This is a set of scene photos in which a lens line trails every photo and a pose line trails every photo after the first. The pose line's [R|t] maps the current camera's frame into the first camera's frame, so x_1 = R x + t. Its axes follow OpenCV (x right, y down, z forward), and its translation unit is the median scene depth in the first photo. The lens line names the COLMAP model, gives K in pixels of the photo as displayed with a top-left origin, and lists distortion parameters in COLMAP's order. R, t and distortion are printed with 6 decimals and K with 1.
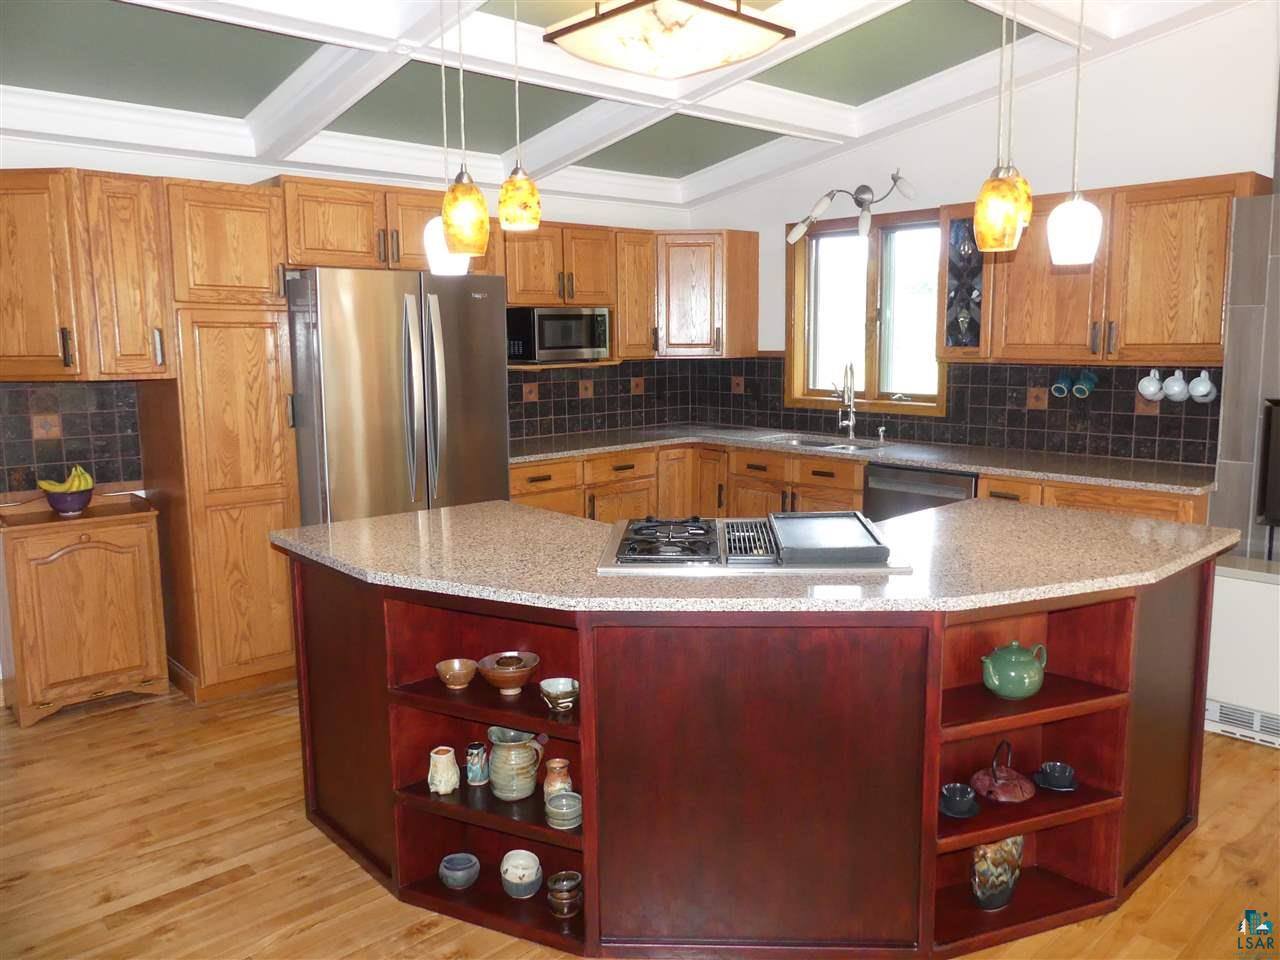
lens RADIAL K [[967.7, 0, 636.4], [0, 967.7, 483.2], [0, 0, 1]] dist [-0.003916, 0.005217]
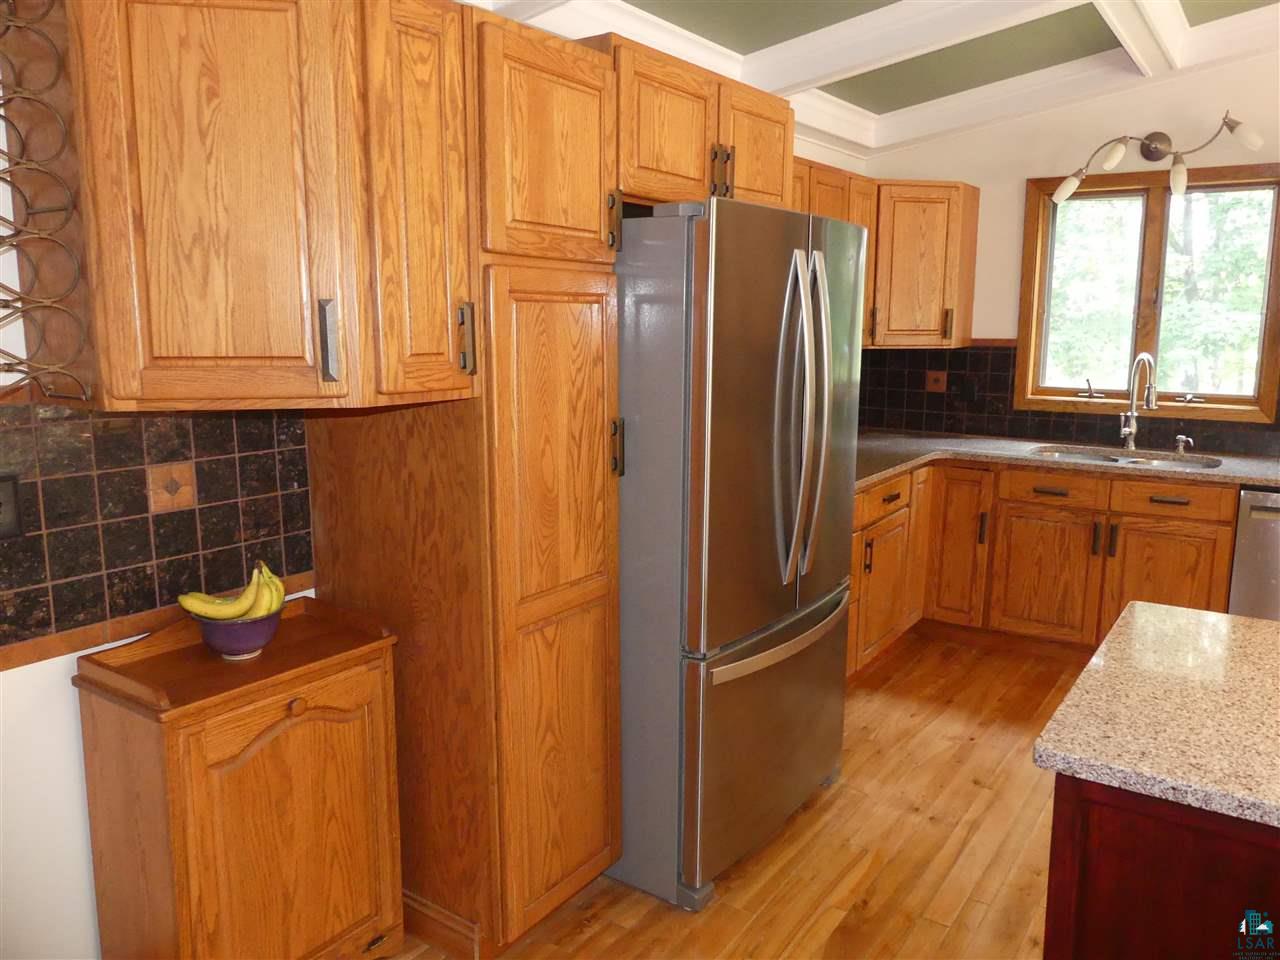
lens RADIAL K [[961.3, 0, 640.0], [0, 961.3, 480.0], [0, 0, 1]] dist [-0.024842, 0.007608]
pose [[0.973157, -0.029053, 0.228301, -0.460431], [0.024042, 0.999406, 0.024700, -0.066383], [-0.228883, -0.018548, 0.973277, 0.420300]]
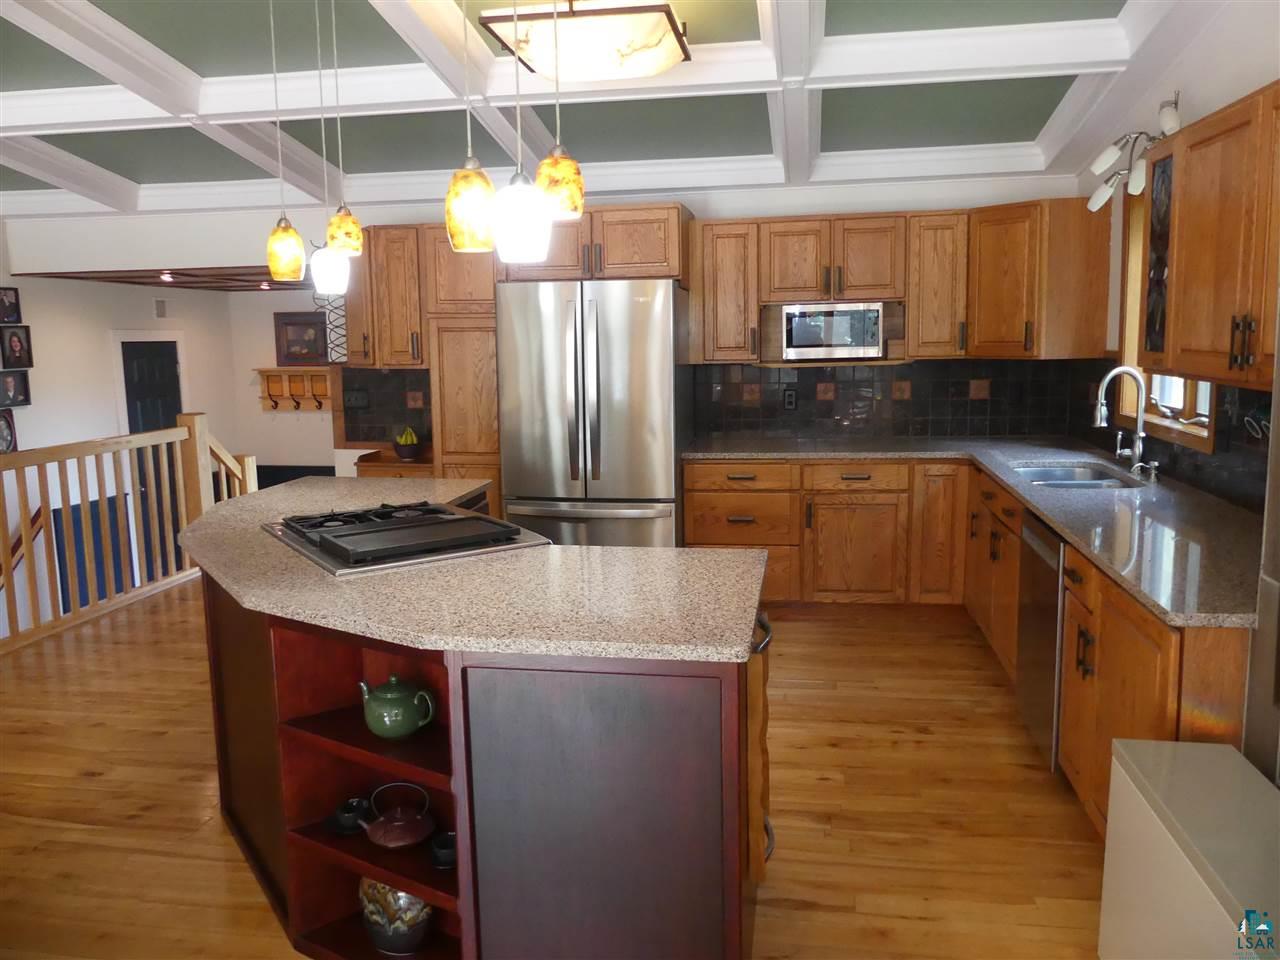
lens RADIAL K [[952.6, 0, 645.5], [0, 952.6, 460.9], [0, 0, 1]] dist [0.011873, 0.005791]
pose [[0.626907, 0.100404, -0.772597, 0.698842], [-0.105221, 0.993487, 0.043730, -0.062985], [0.771956, 0.053879, 0.633388, 0.347606]]
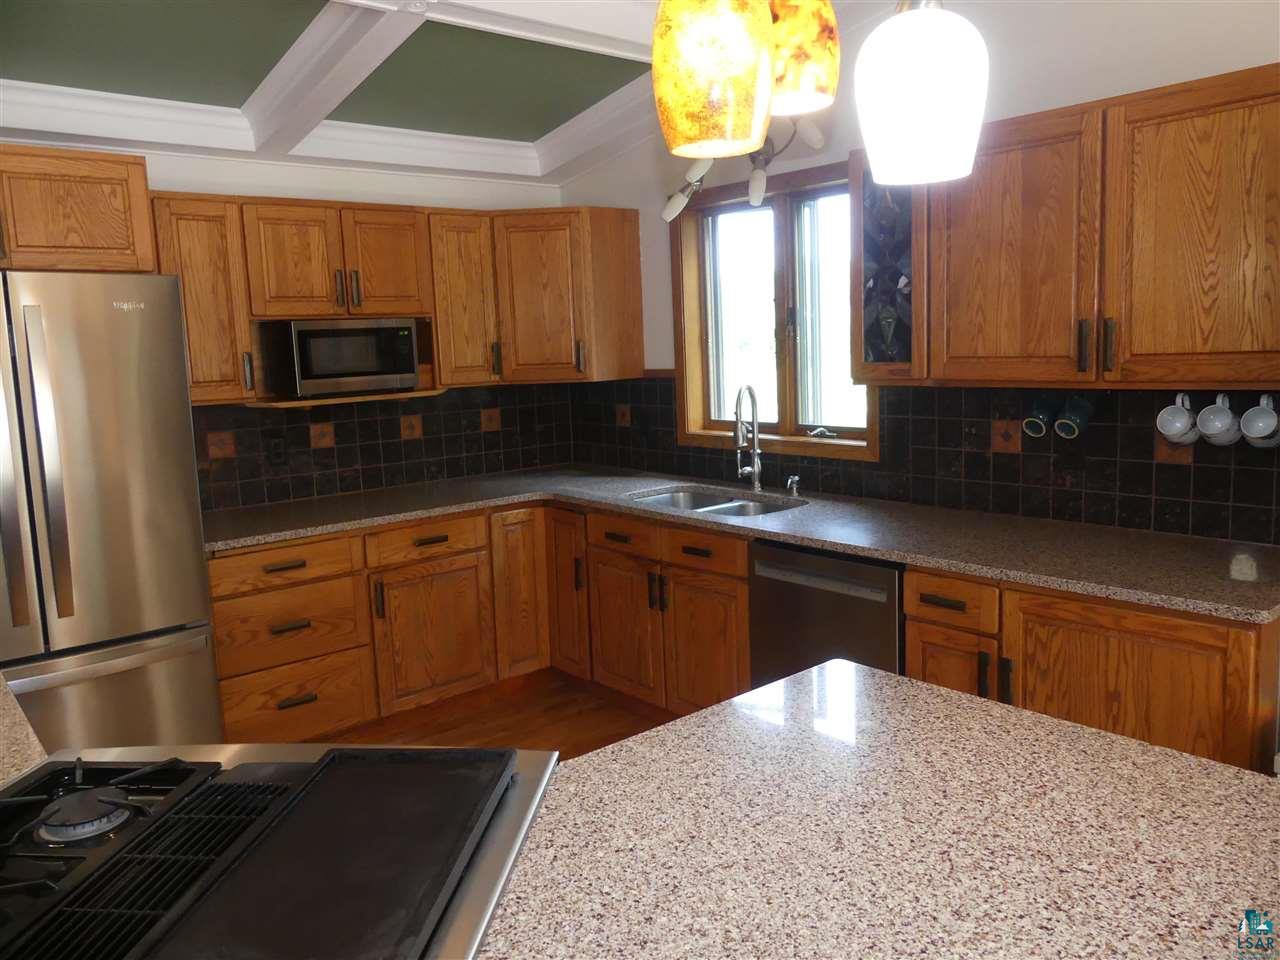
lens RADIAL K [[967.1, 0, 639.5], [0, 967.1, 476.9], [0, 0, 1]] dist [0.000128, 0.002256]
pose [[0.998995, -0.021576, -0.039297, 0.212819], [0.021087, 0.999695, -0.012821, -0.064072], [0.039562, 0.011980, 0.999145, 0.370122]]
